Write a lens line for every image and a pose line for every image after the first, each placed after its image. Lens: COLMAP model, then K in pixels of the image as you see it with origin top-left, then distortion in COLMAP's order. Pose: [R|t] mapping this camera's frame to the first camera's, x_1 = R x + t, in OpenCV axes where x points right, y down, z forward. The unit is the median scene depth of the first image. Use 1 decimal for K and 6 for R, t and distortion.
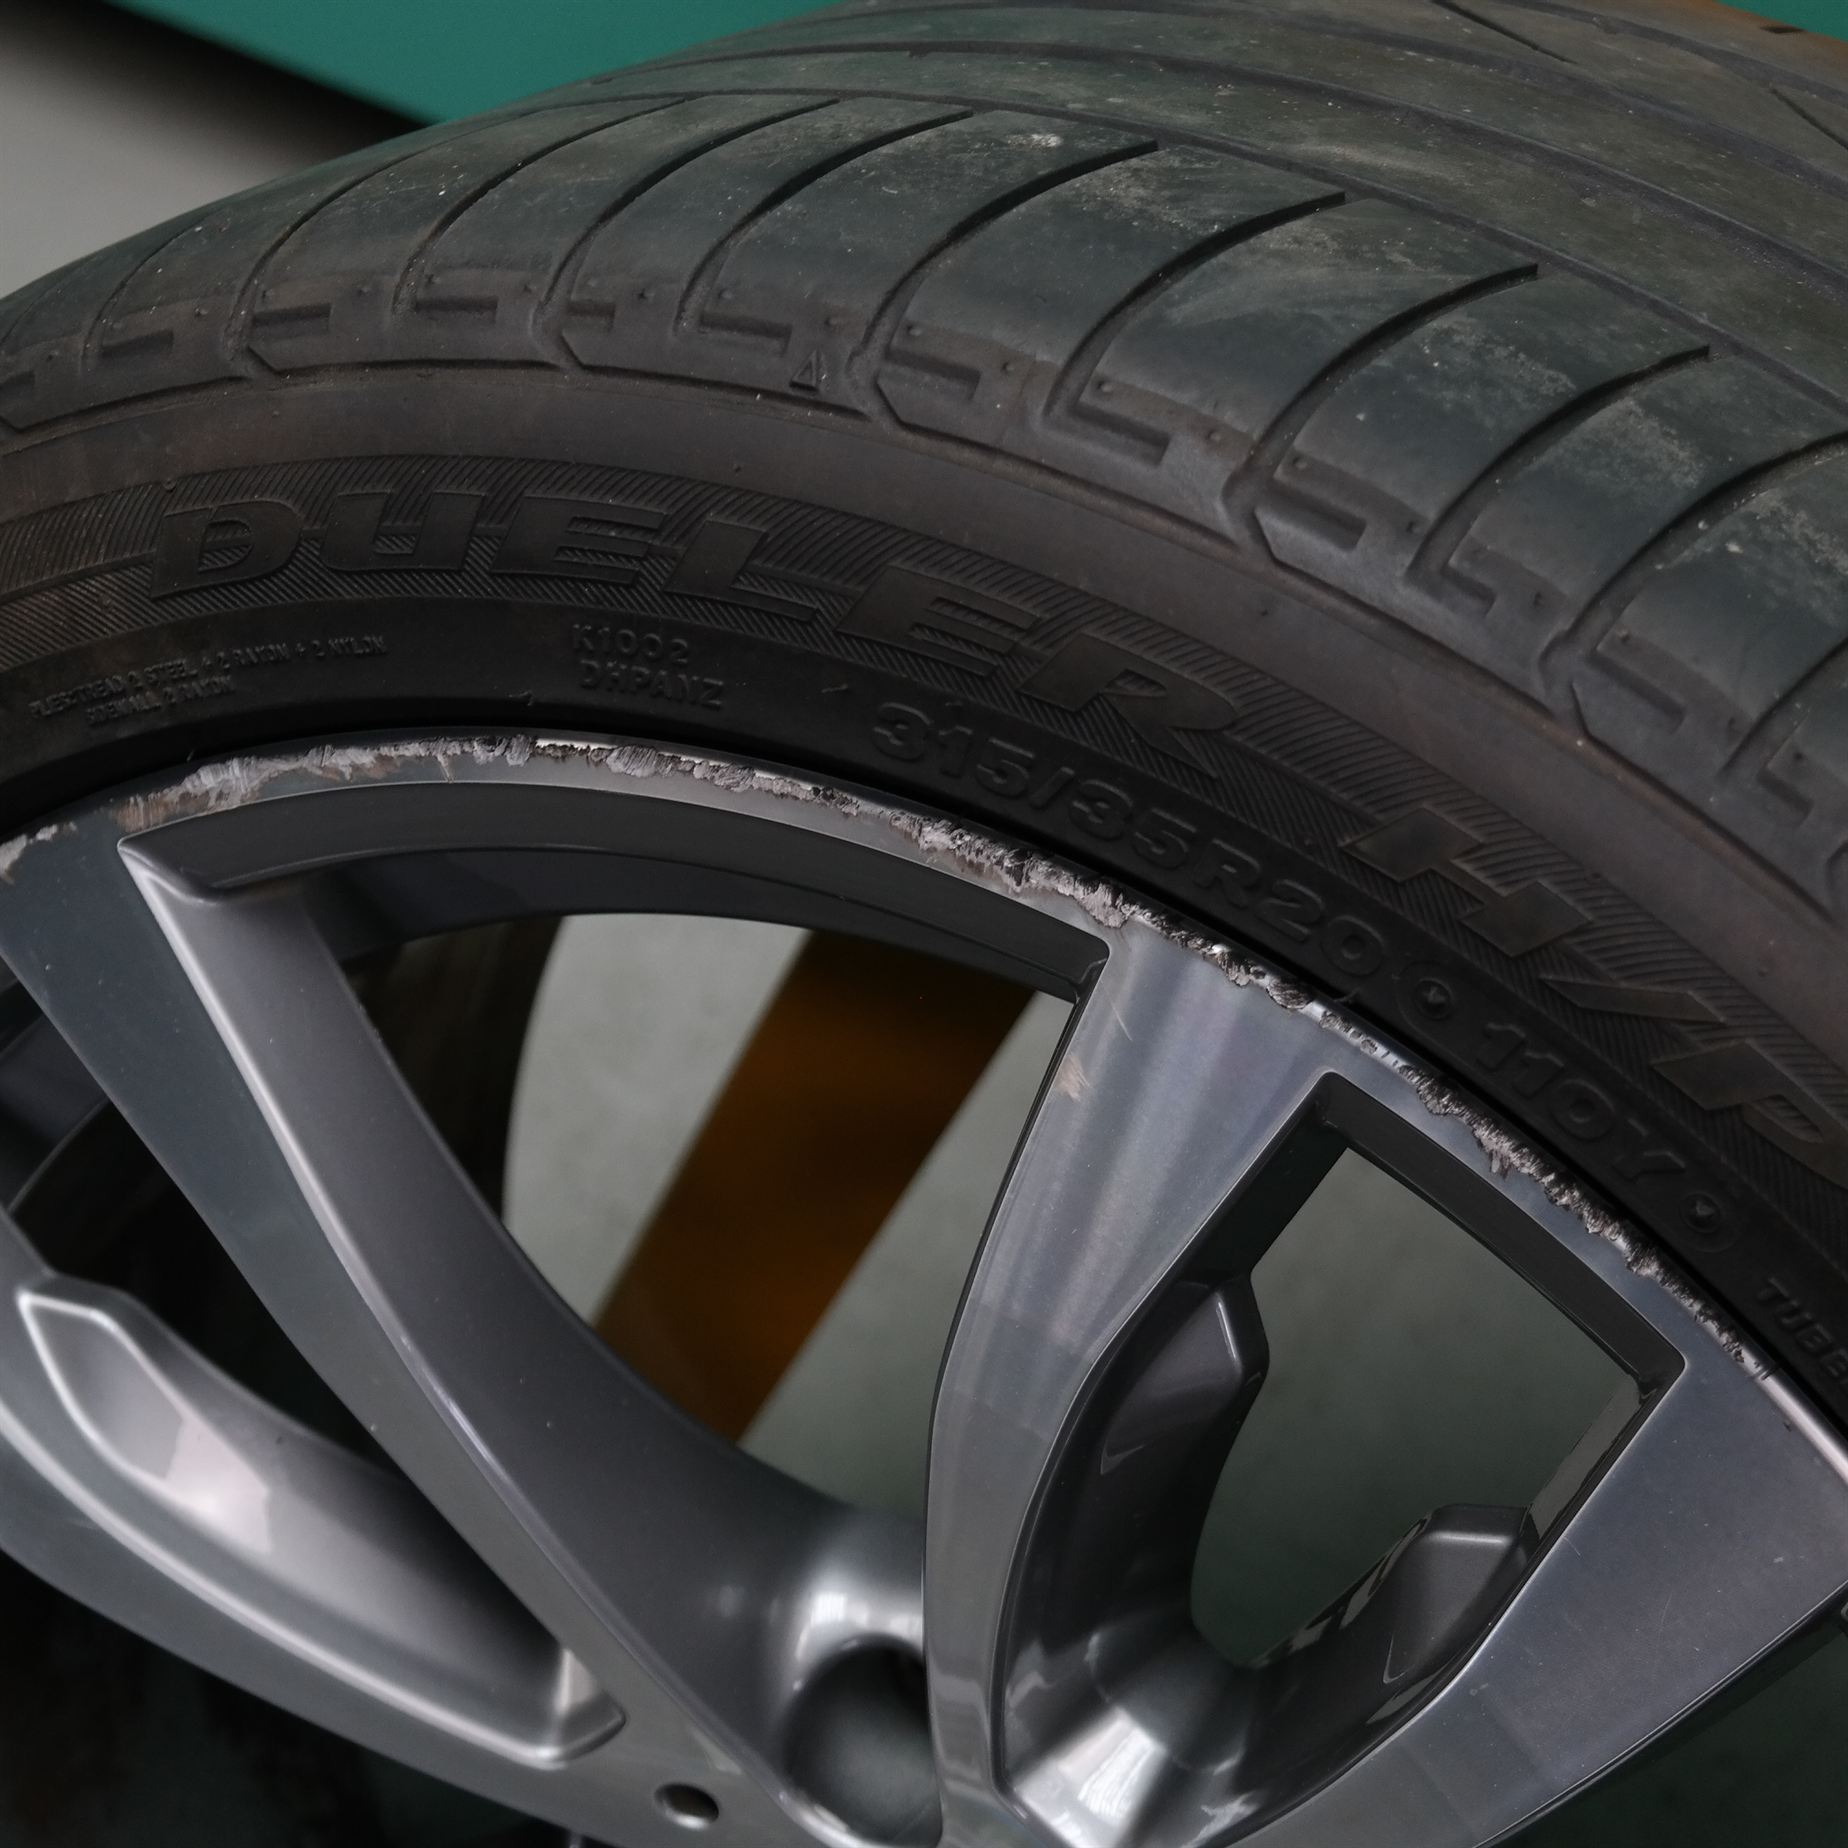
lens RADIAL K [[4540.8, 0, 924.0], [0, 4540.8, 924.0], [0, 0, 1]] dist [0.056227, 0.180959]
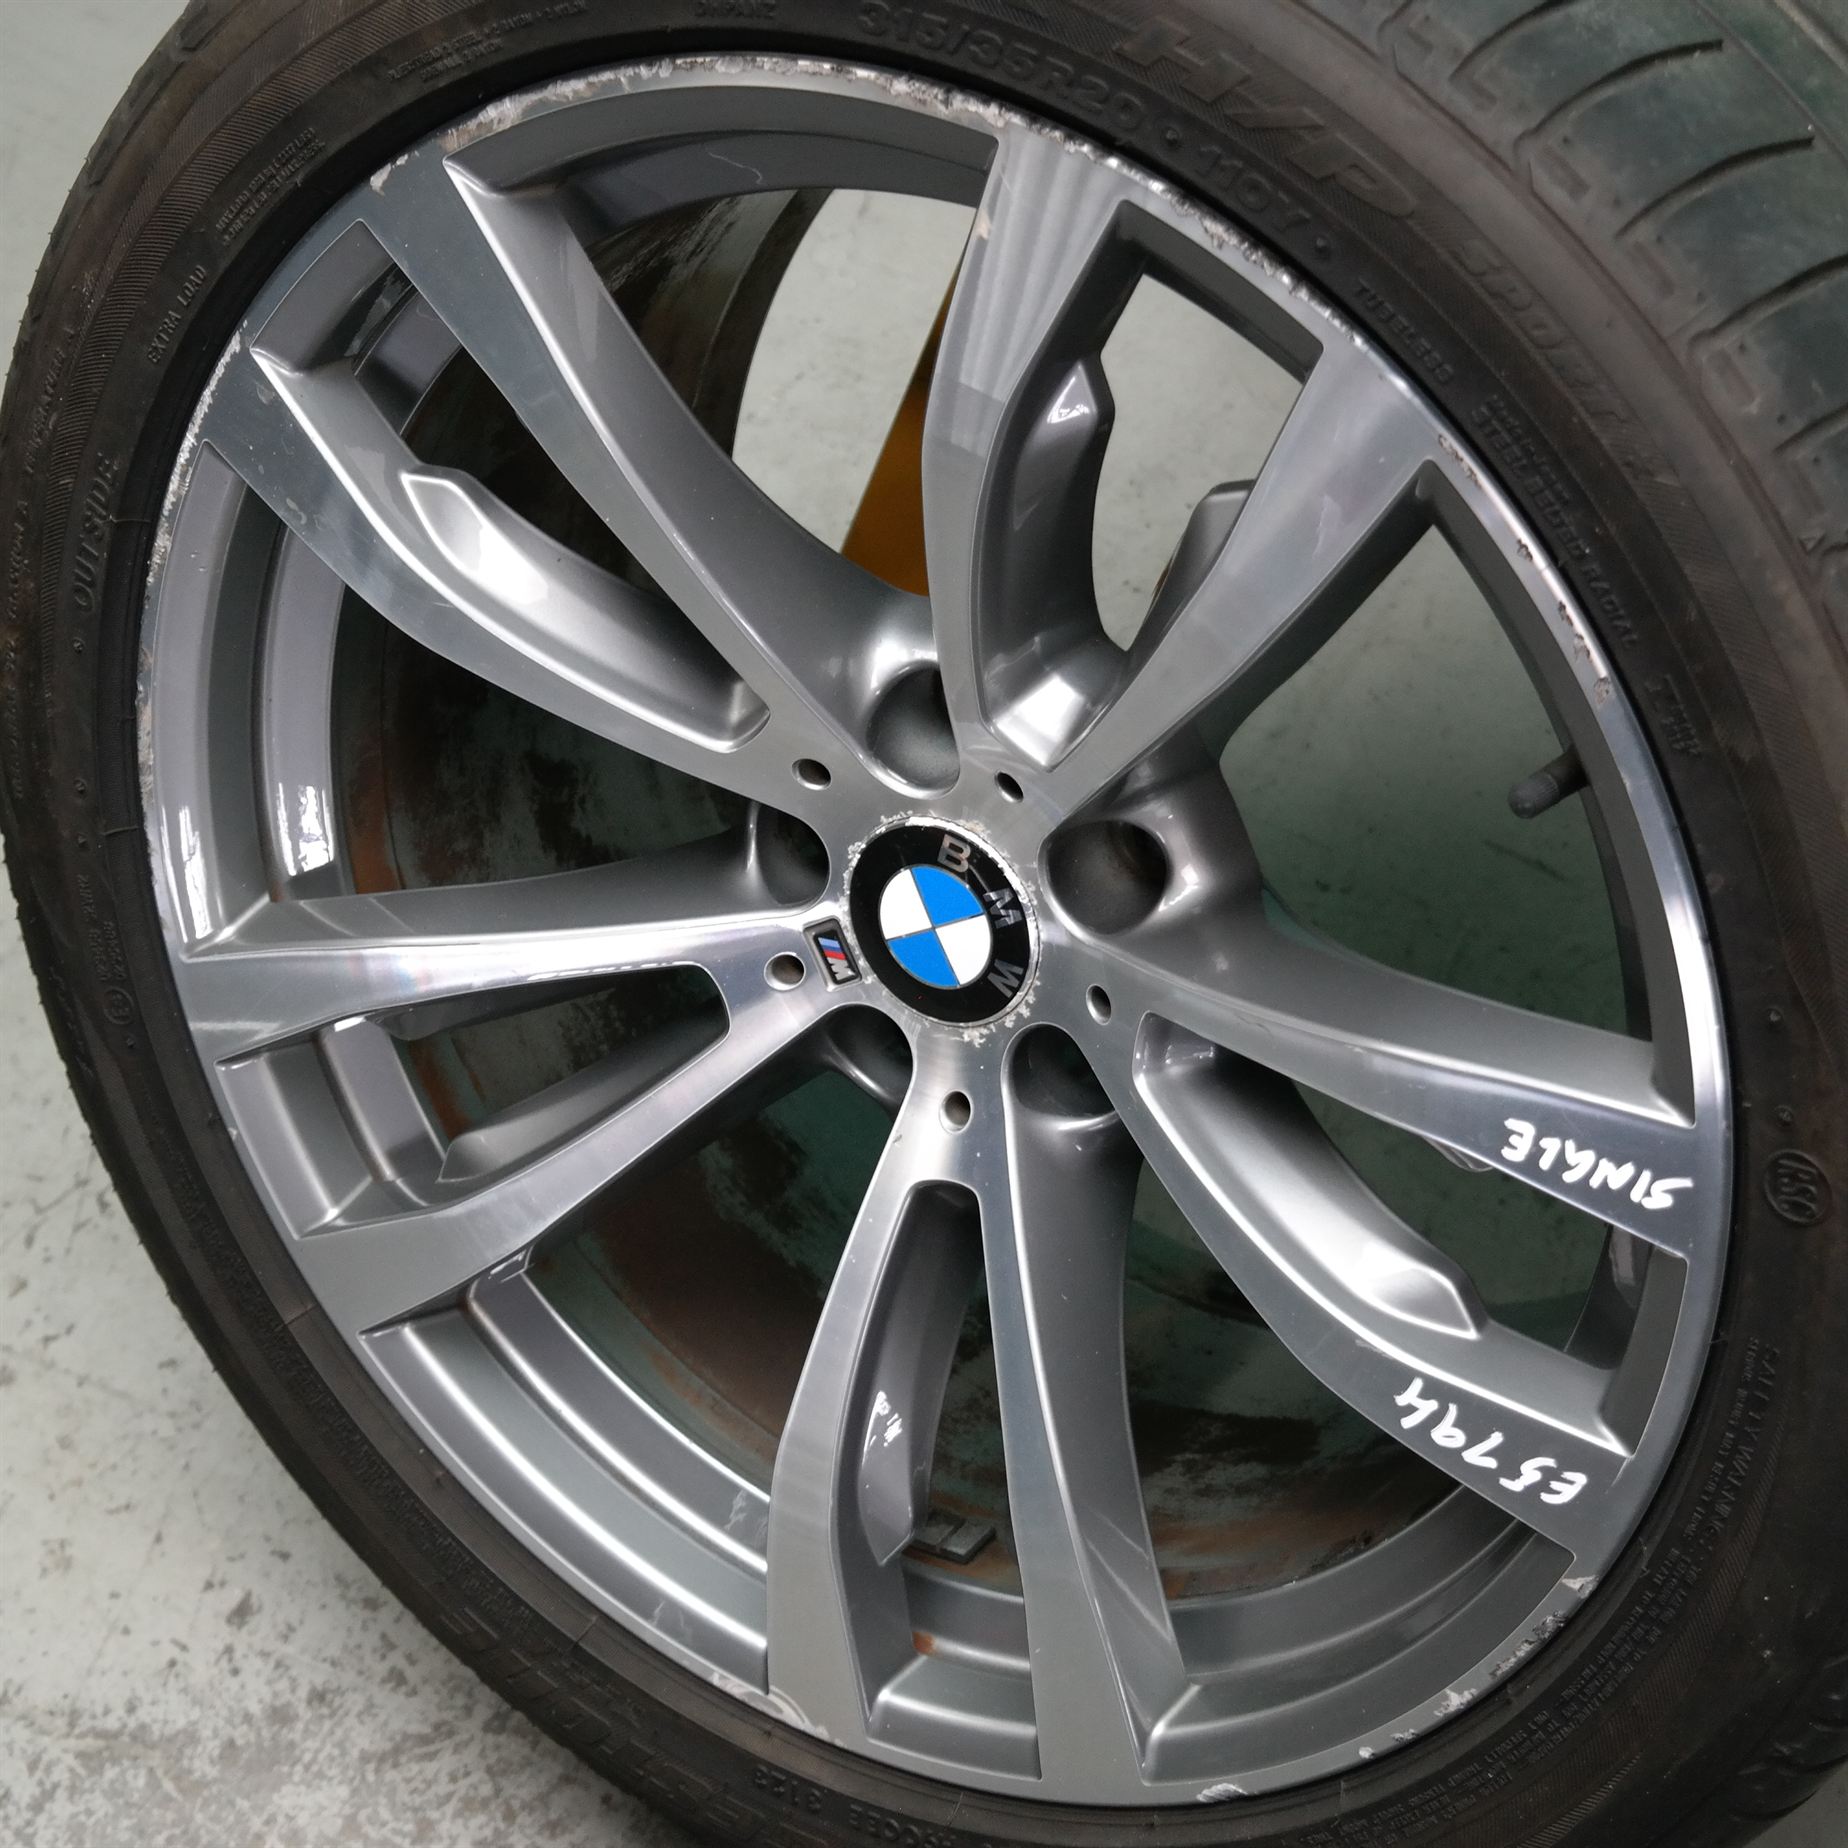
lens RADIAL K [[3680.6, 0, 924.5], [0, 3680.6, 1004.9], [0, 0, 1]] dist [0.011089, -0.236439]
pose [[0.996892, -0.025766, -0.074448, 0.111315], [0.029807, 0.998113, 0.053692, 0.264758], [0.072924, -0.055745, 0.995778, -0.430518]]
